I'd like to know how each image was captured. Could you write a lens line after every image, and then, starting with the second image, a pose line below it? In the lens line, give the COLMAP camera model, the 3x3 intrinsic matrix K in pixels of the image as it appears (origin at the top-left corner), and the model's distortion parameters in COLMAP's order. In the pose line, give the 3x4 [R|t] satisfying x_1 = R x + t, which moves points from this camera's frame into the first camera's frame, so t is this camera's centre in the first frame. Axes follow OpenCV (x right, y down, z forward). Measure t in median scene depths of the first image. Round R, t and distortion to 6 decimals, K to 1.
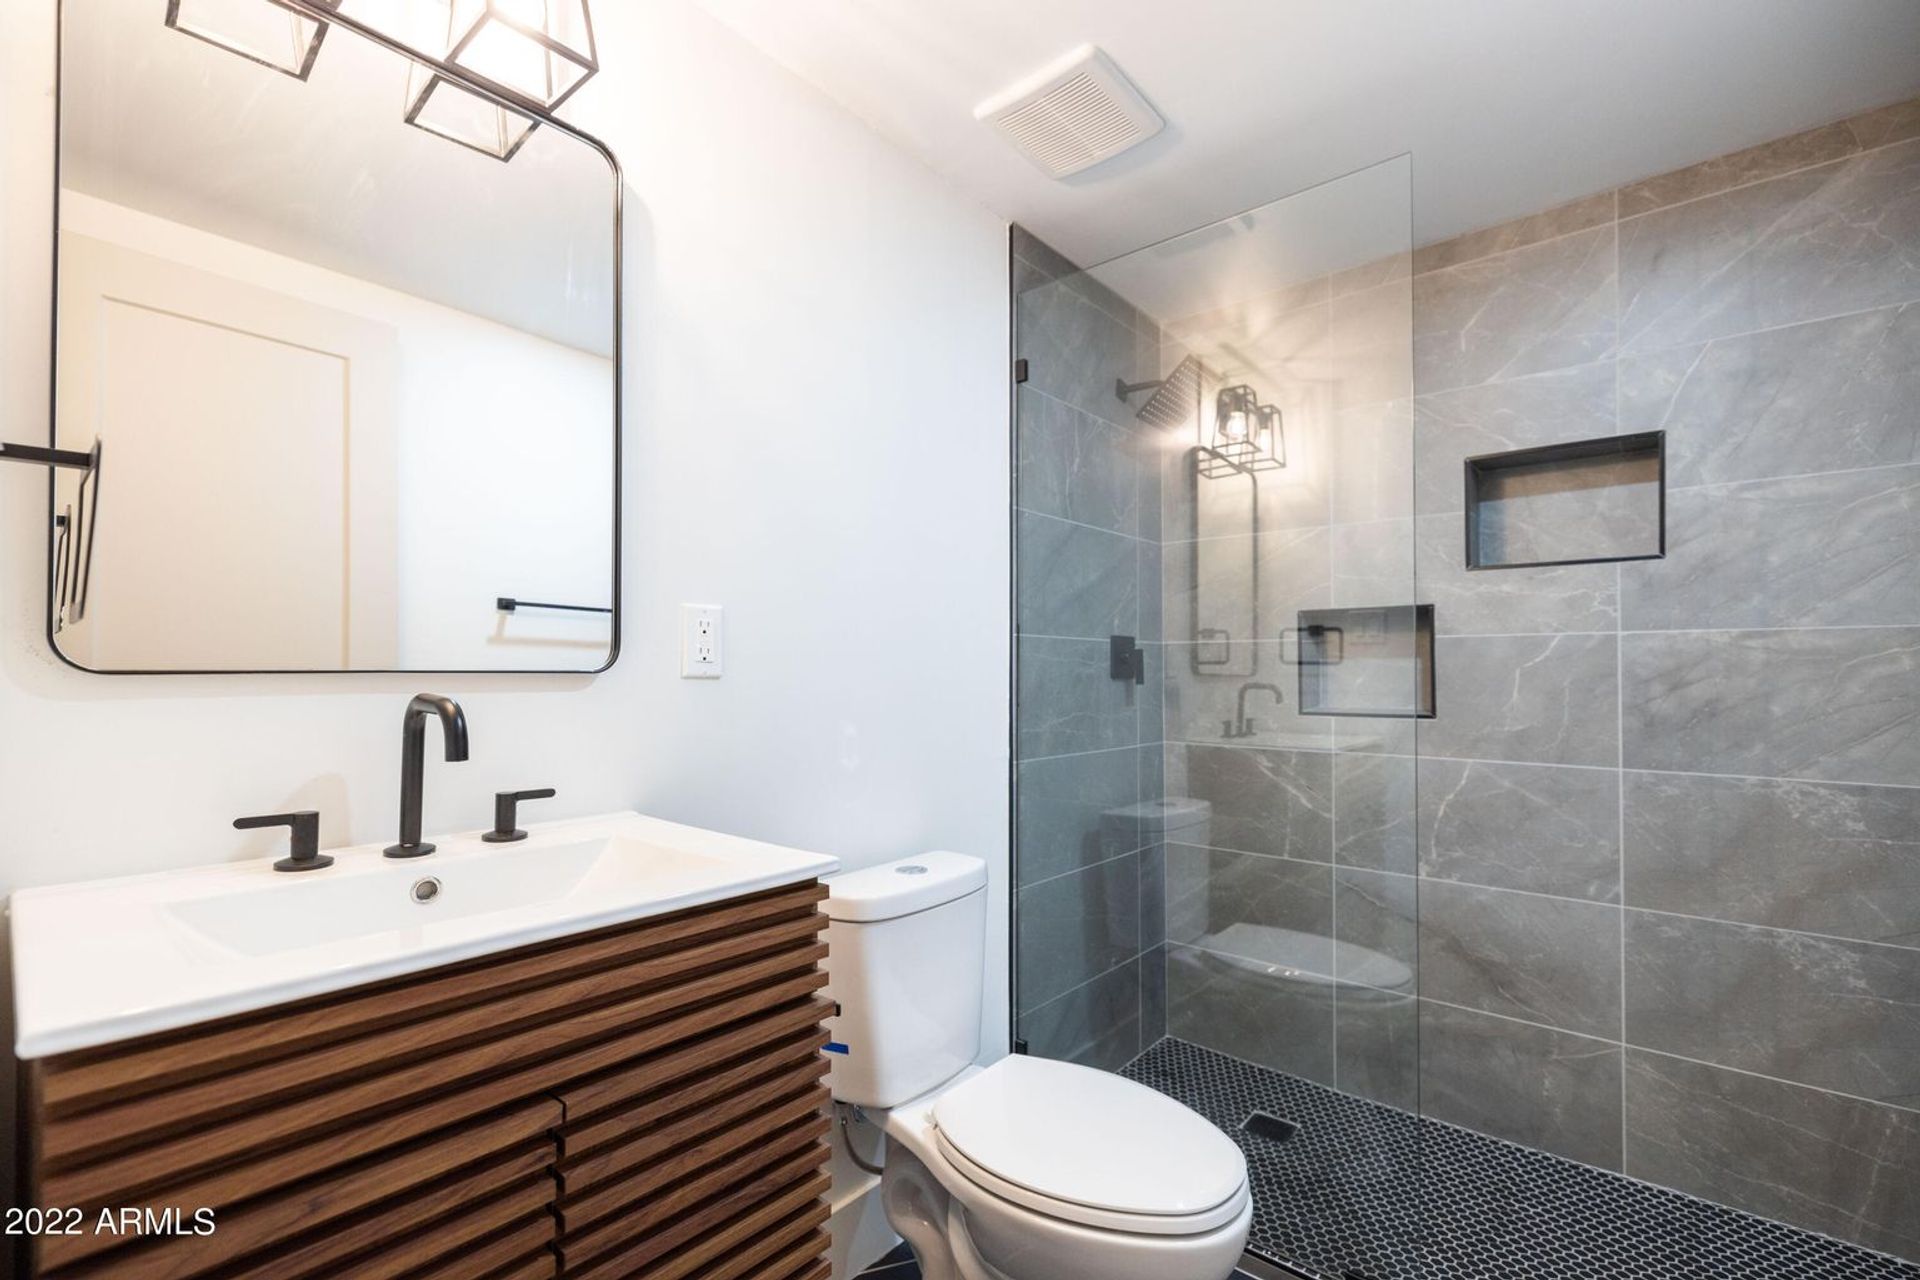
lens RADIAL K [[822.1, 0, 960.7], [0, 822.1, 674.6], [0, 0, 1]] dist [0.001047, 0.000013]
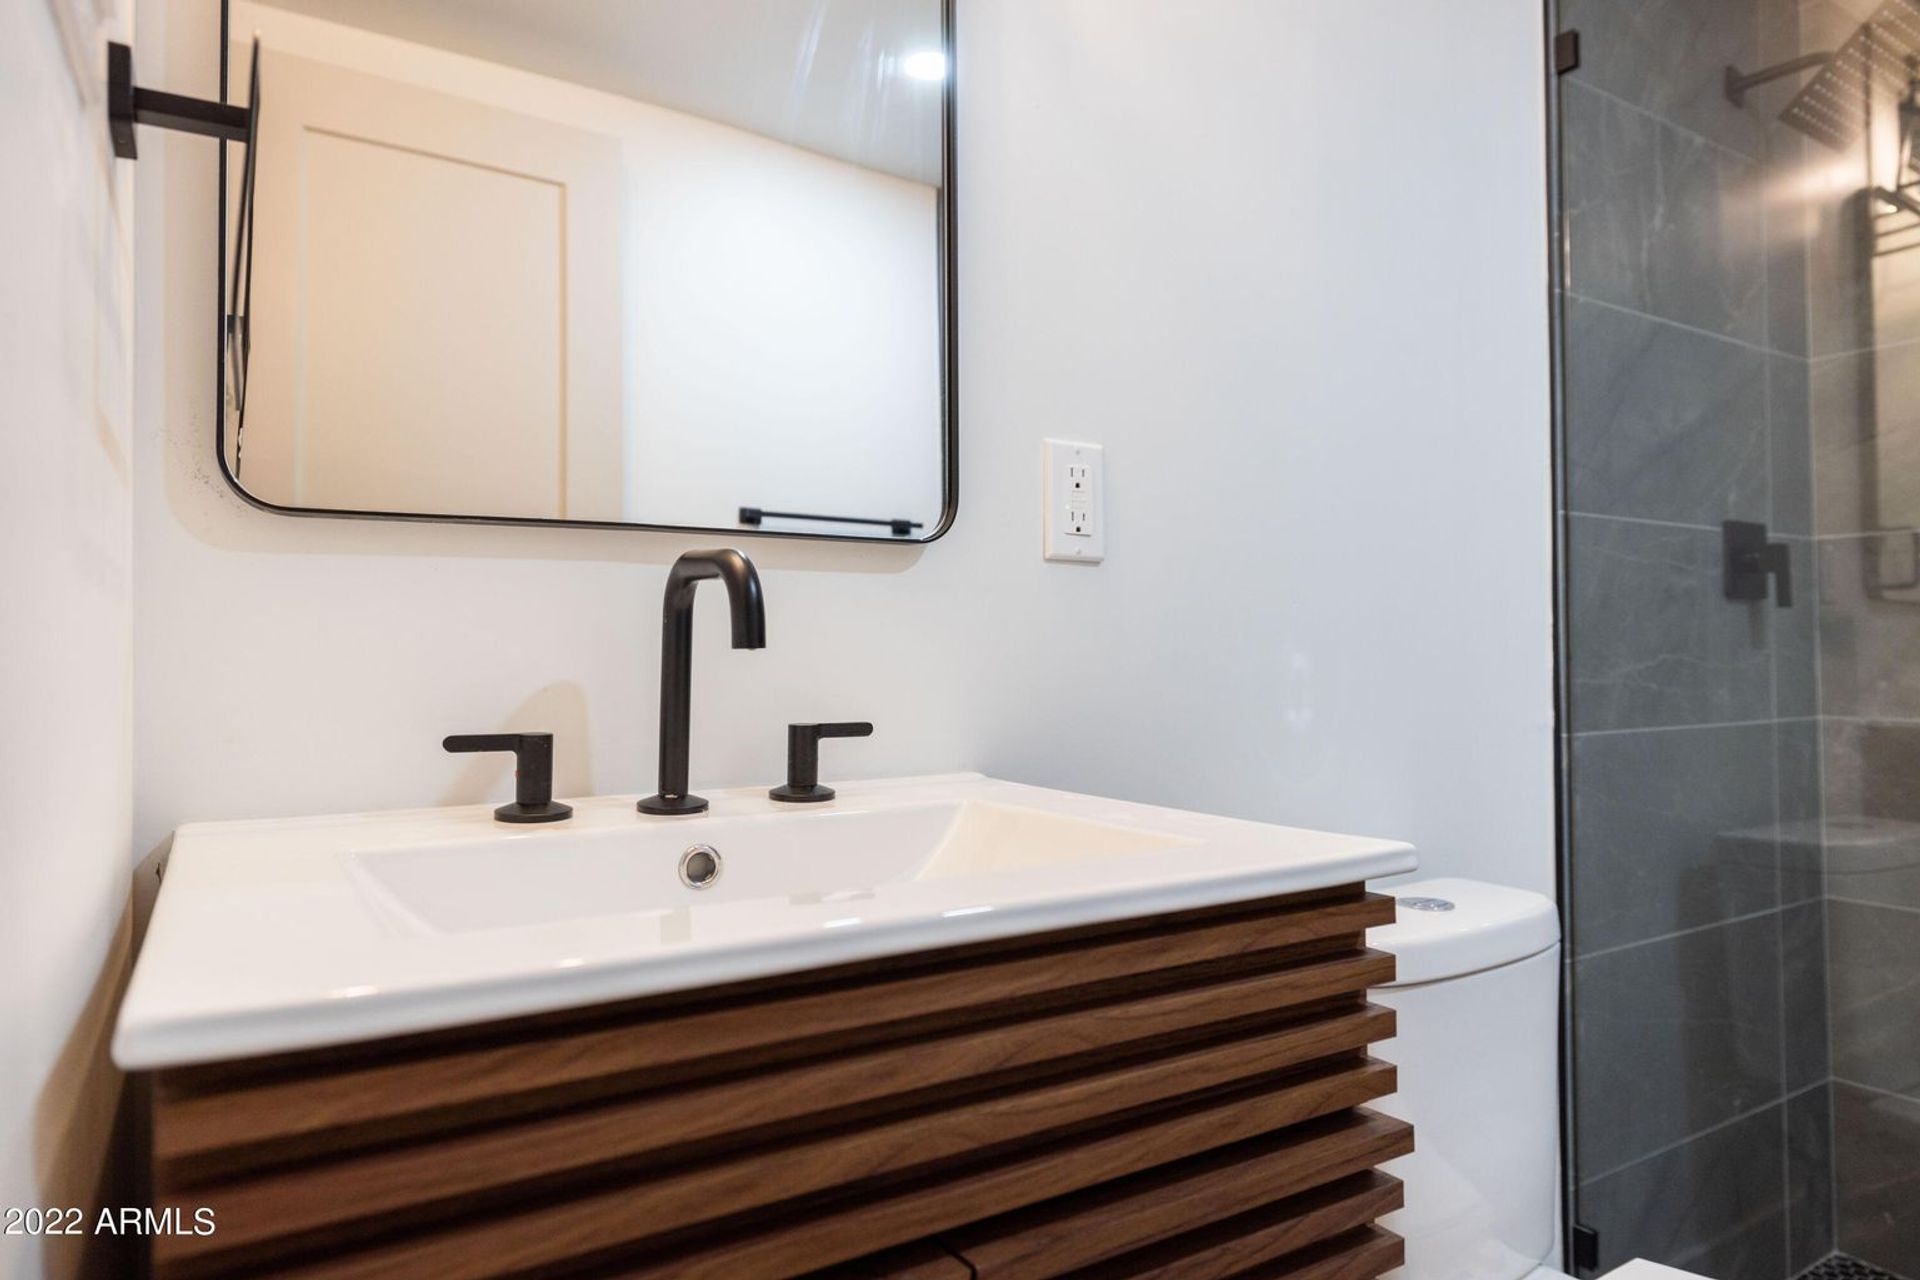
lens RADIAL K [[1176.1, 0, 960.0], [0, 1176.1, 640.0], [0, 0, 1]] dist [0.001718, 0.000795]
pose [[0.953069, -0.008746, -0.302626, -0.132804], [0.006819, 0.999949, -0.007426, 0.067603], [0.302675, 0.005014, 0.953081, 0.148256]]
